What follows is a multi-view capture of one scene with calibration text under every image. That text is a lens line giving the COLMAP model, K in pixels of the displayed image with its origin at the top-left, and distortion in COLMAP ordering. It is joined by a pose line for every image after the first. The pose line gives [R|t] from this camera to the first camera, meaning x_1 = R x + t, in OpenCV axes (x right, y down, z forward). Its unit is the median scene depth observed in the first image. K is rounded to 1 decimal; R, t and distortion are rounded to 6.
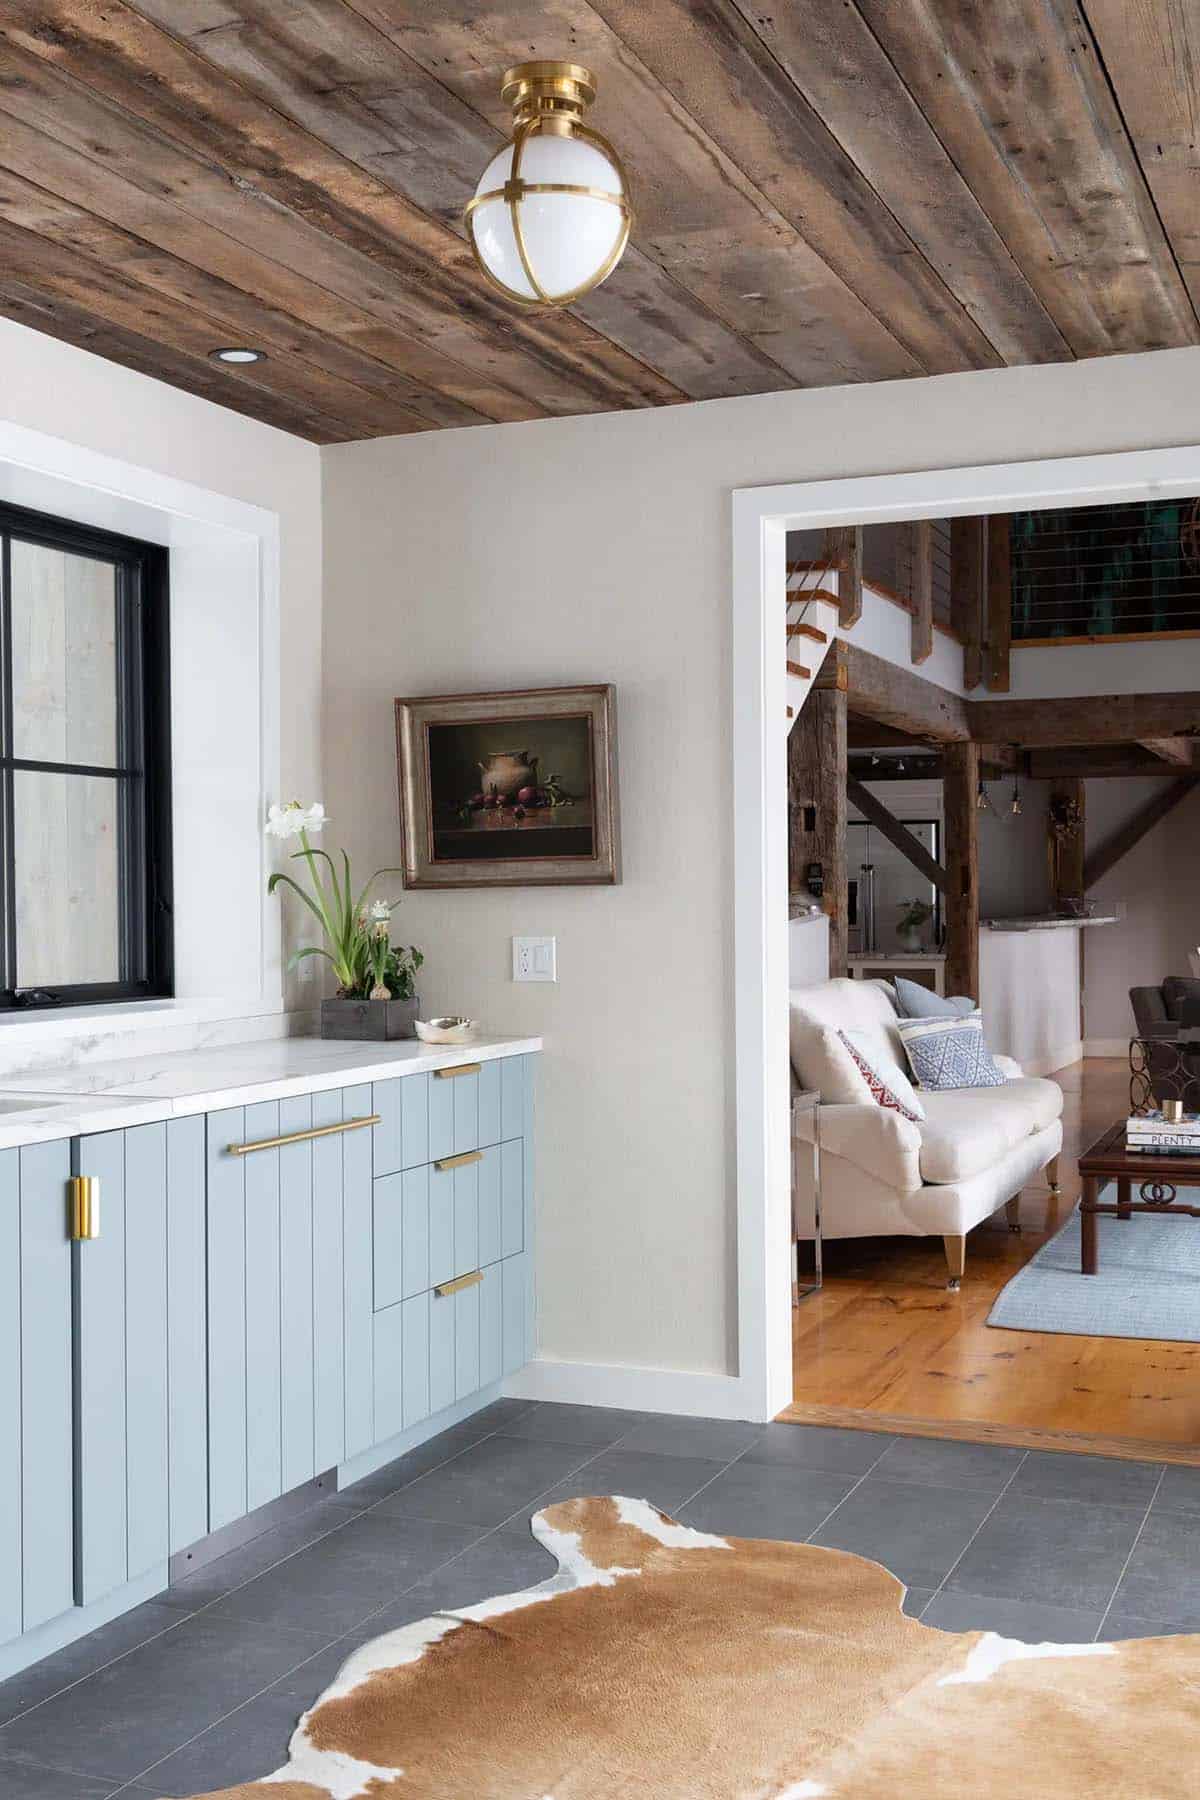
lens RADIAL K [[1995.9, 0, 594.6], [0, 1995.9, 901.3], [0, 0, 1]] dist [0.028430, 0.000000]
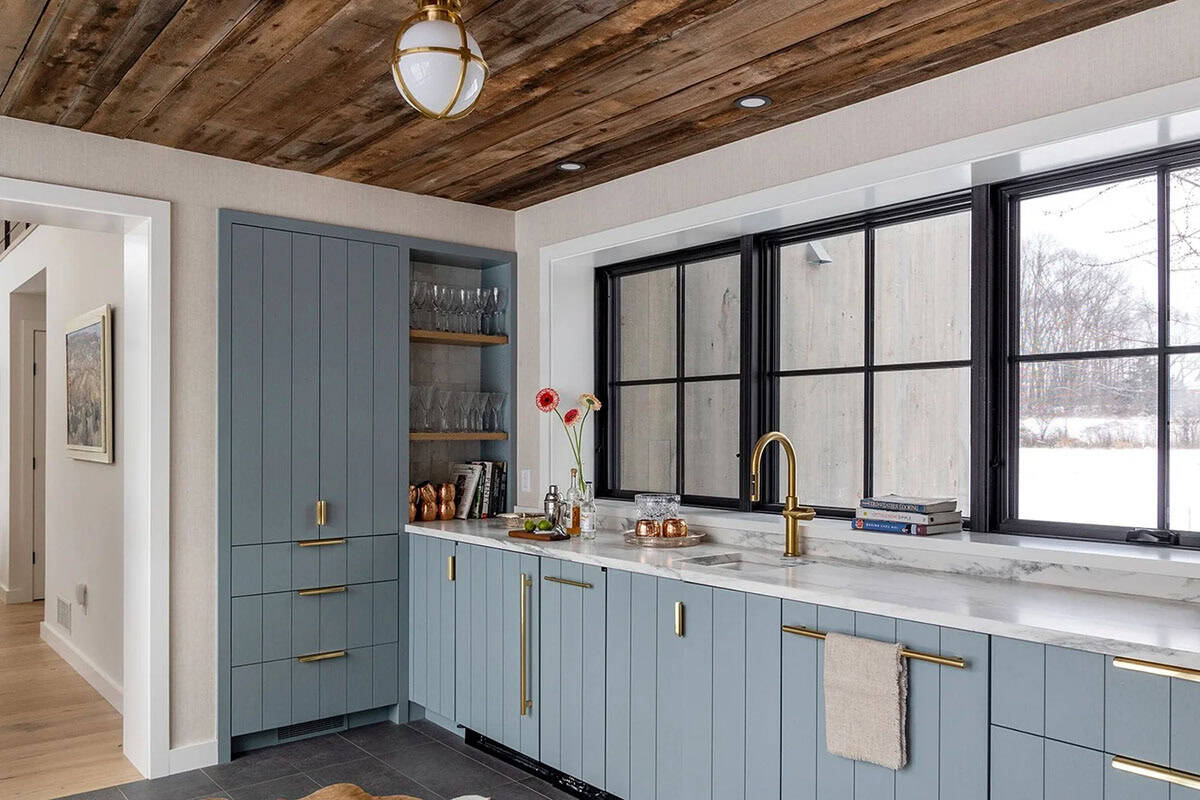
lens RADIAL K [[938.0, 0, 596.7], [0, 938.0, 430.3], [0, 0, 1]] dist [0.004088, 0.020115]
pose [[-0.475928, 0.001962, -0.879482, 0.556406], [-0.001350, 0.999995, 0.002961, -0.027418], [0.879483, 0.002596, -0.475923, 1.336396]]
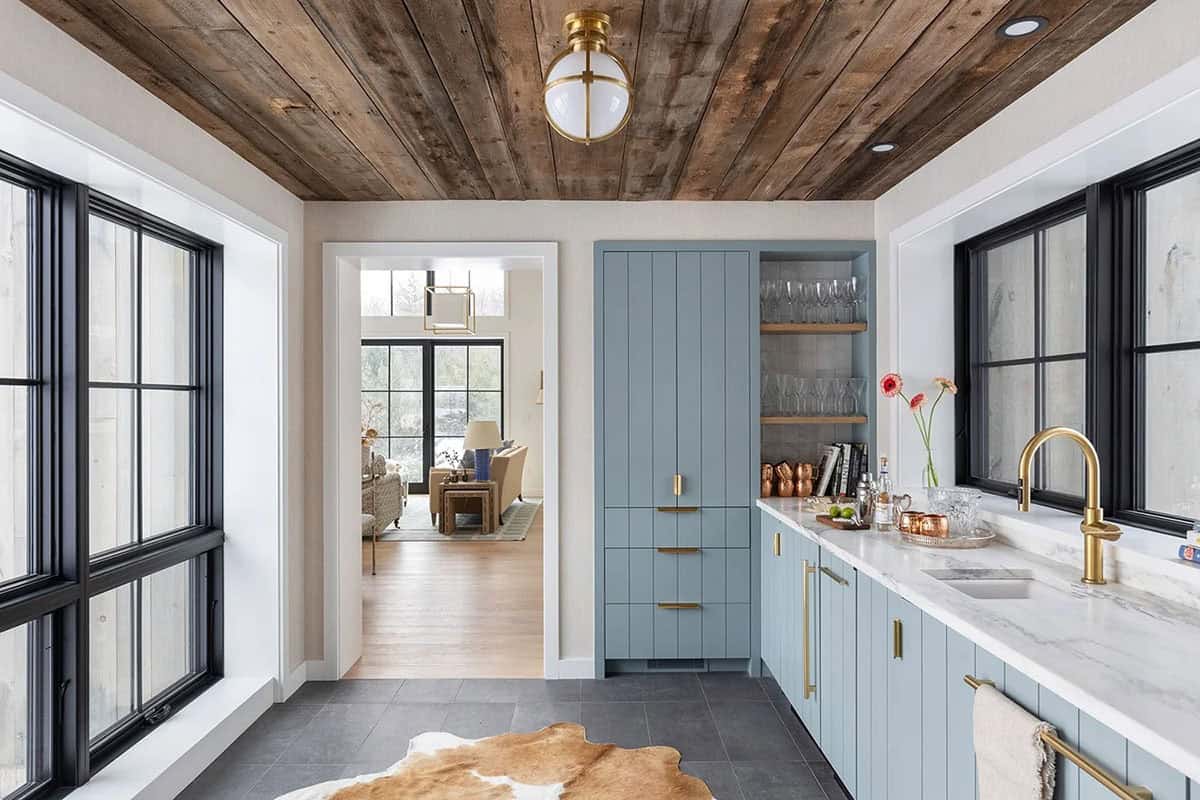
lens RADIAL K [[761.2, 0, 601.4], [0, 761.2, 403.9], [0, 0, 1]] dist [0.016839, -0.001799]
pose [[-0.921064, 0.008799, -0.389312, 0.219405], [0.007103, 0.999958, 0.005795, -0.048842], [0.389347, 0.002572, -0.921088, 1.477545]]
